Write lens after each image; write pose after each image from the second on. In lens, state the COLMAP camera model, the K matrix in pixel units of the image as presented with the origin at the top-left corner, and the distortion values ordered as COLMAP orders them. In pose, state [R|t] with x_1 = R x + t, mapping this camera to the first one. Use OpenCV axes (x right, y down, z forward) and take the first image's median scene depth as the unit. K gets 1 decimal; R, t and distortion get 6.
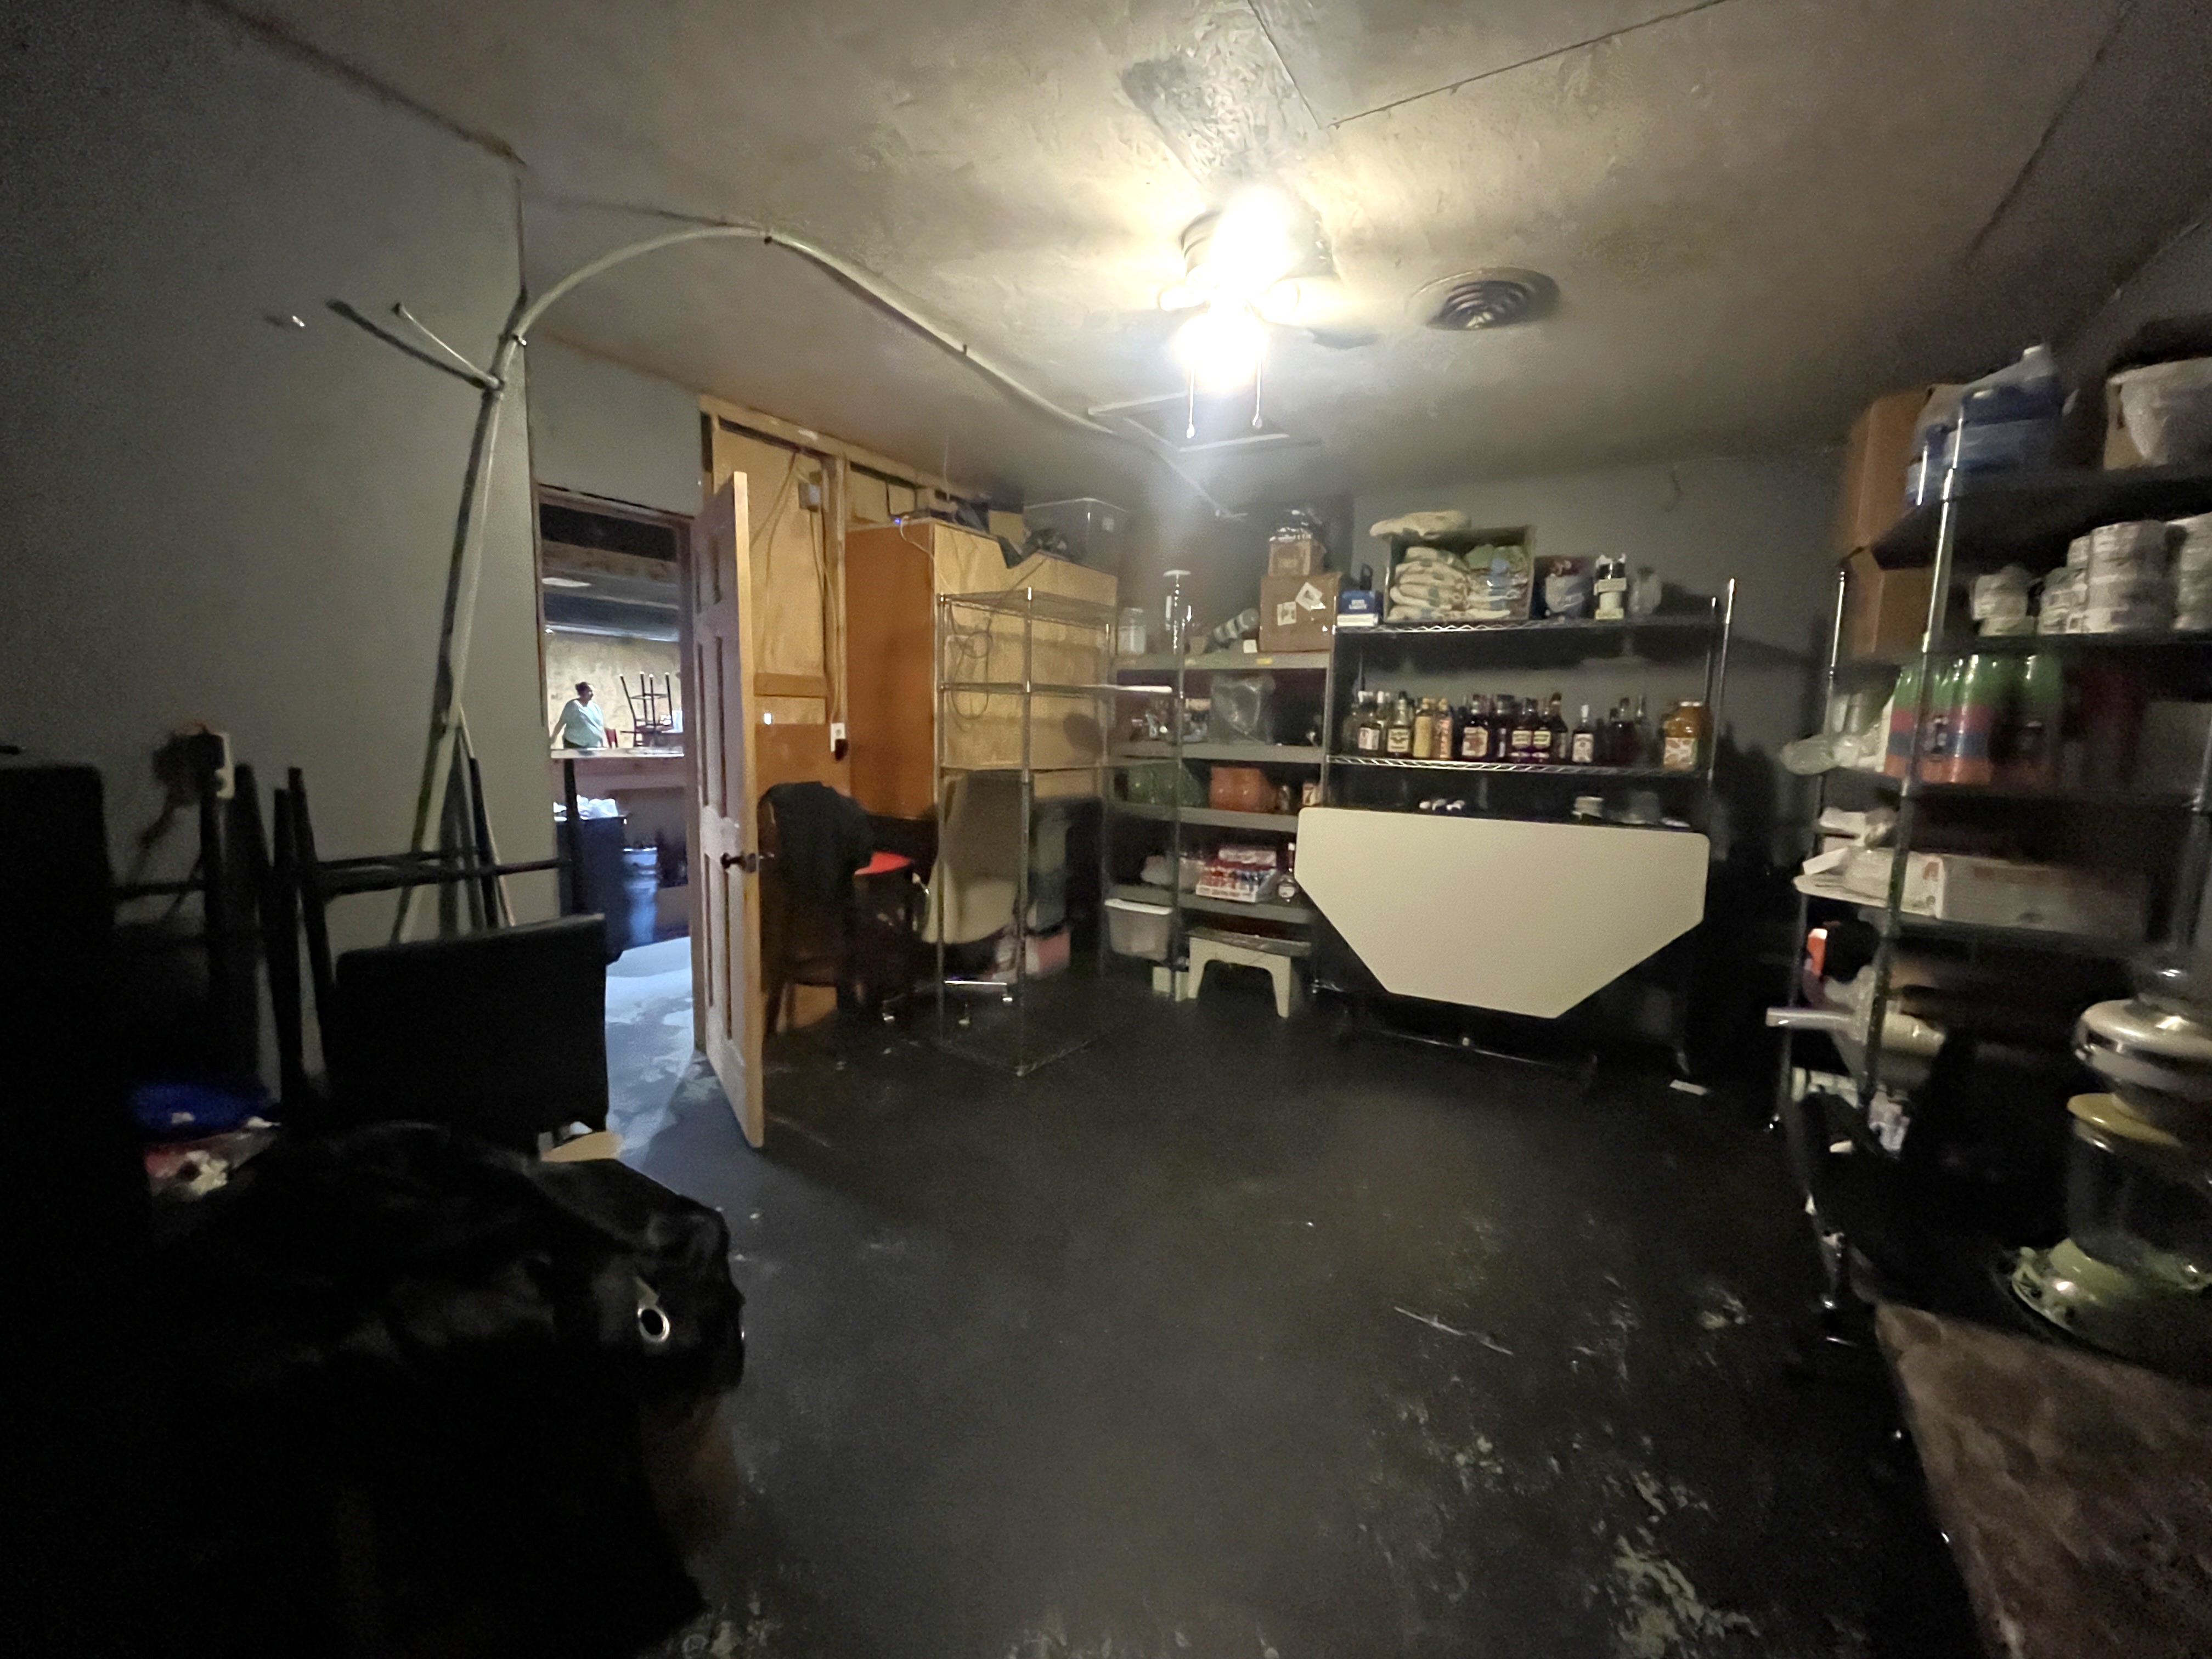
lens RADIAL K [[883.9, 0, 1106.0], [0, 883.9, 829.5], [0, 0, 1]] dist [-0.003166, -0.000299]
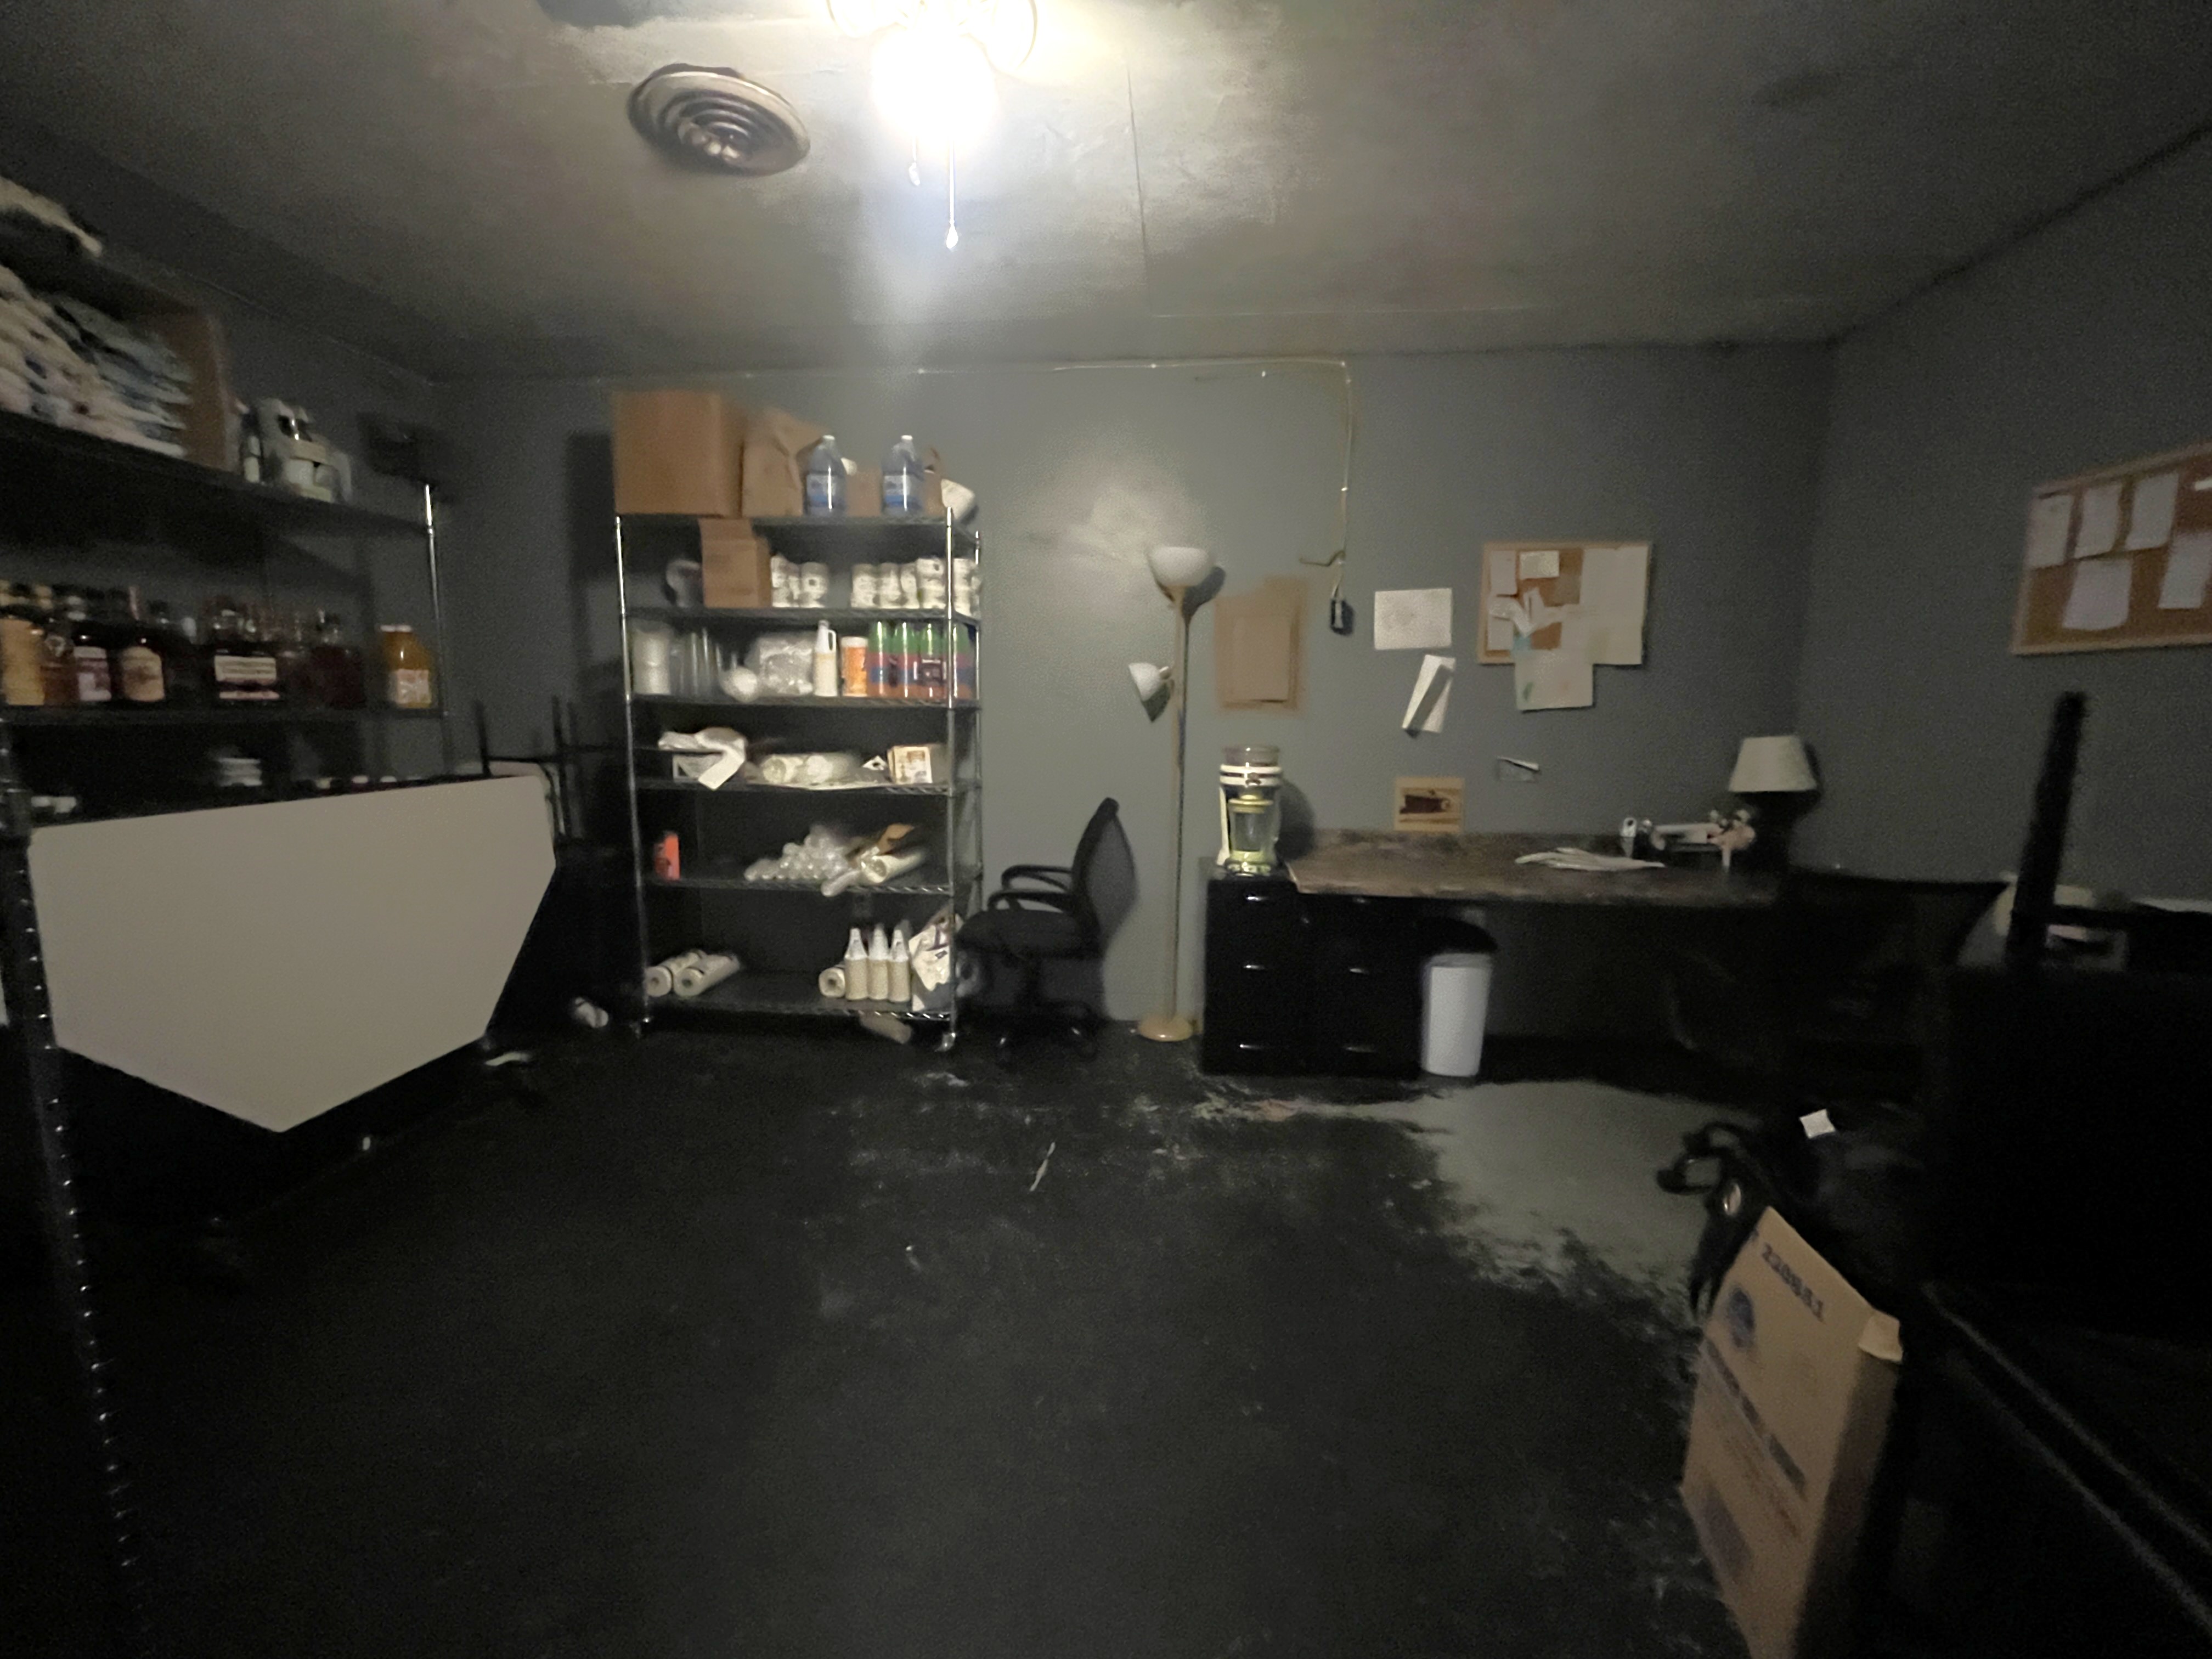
lens RADIAL K [[883.9, 0, 1106.0], [0, 883.9, 829.5], [0, 0, 1]] dist [-0.003166, -0.000299]
pose [[-0.419379, -0.151229, 0.895126, -0.447085], [0.091619, 0.973942, 0.207469, -0.083340], [-0.903176, 0.169019, -0.394596, 0.902374]]
